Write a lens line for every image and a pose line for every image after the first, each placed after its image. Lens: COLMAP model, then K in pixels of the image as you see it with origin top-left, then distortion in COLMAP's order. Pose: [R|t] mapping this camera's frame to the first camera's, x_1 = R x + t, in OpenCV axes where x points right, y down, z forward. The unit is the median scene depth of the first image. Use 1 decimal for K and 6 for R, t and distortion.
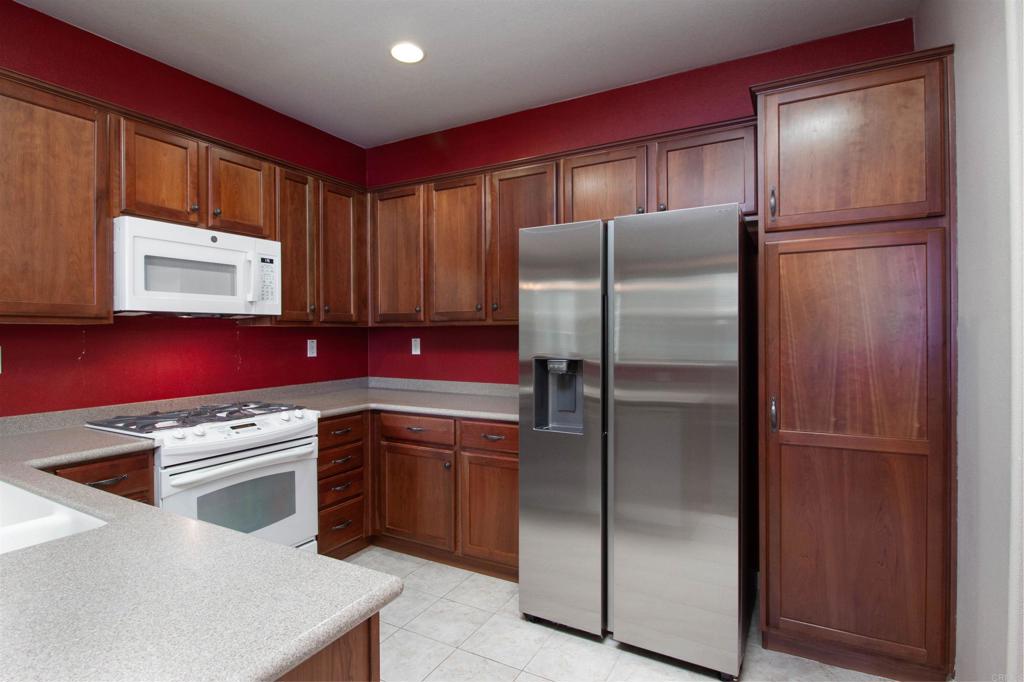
lens RADIAL K [[519.1, 0, 510.6], [0, 519.1, 335.4], [0, 0, 1]] dist [0.003268, -0.012506]
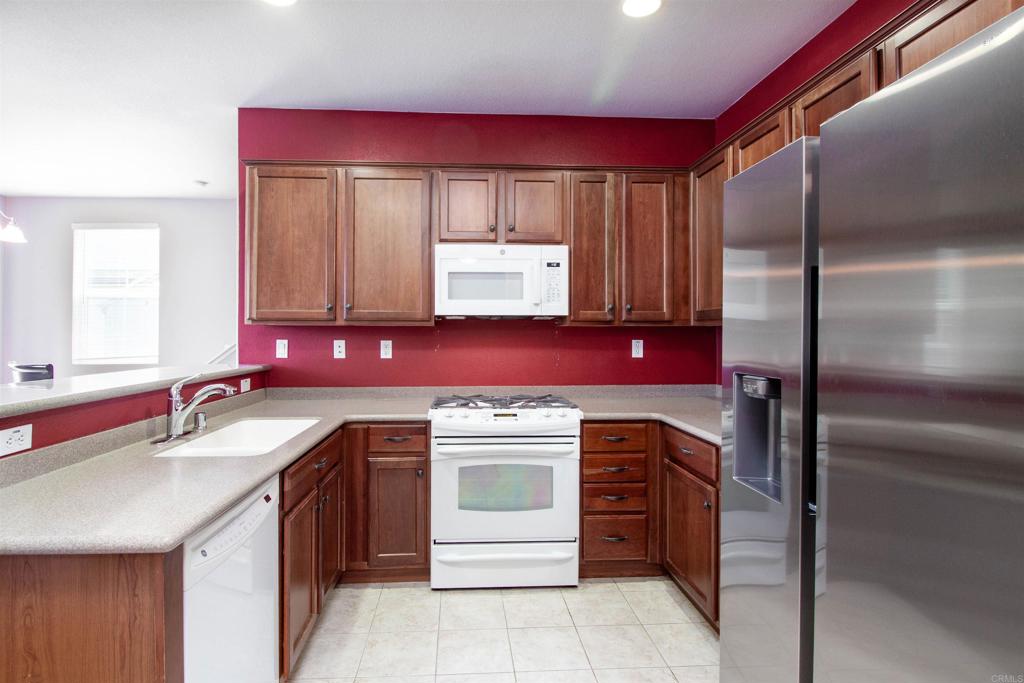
lens RADIAL K [[516.5, 0, 483.5], [0, 516.5, 330.6], [0, 0, 1]] dist [0.001927, -0.011611]
pose [[0.532974, 0.001746, -0.846130, 0.355426], [-0.007574, 0.999968, -0.002707, -0.004698], [0.846098, 0.007852, 0.532970, 0.316581]]
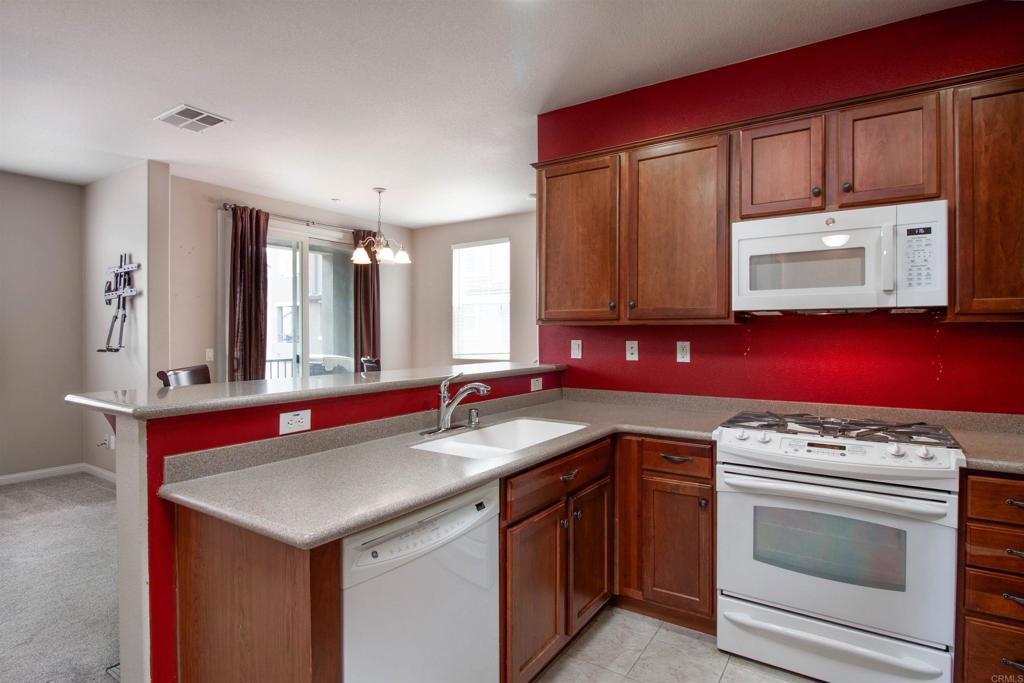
lens RADIAL K [[519.1, 0, 510.6], [0, 519.1, 335.9], [0, 0, 1]] dist [0.003268, -0.012506]
pose [[-0.072517, 0.011174, -0.997305, 0.290297], [-0.002177, 0.999933, 0.011362, -0.005953], [0.997365, 0.002995, -0.072488, 0.492559]]
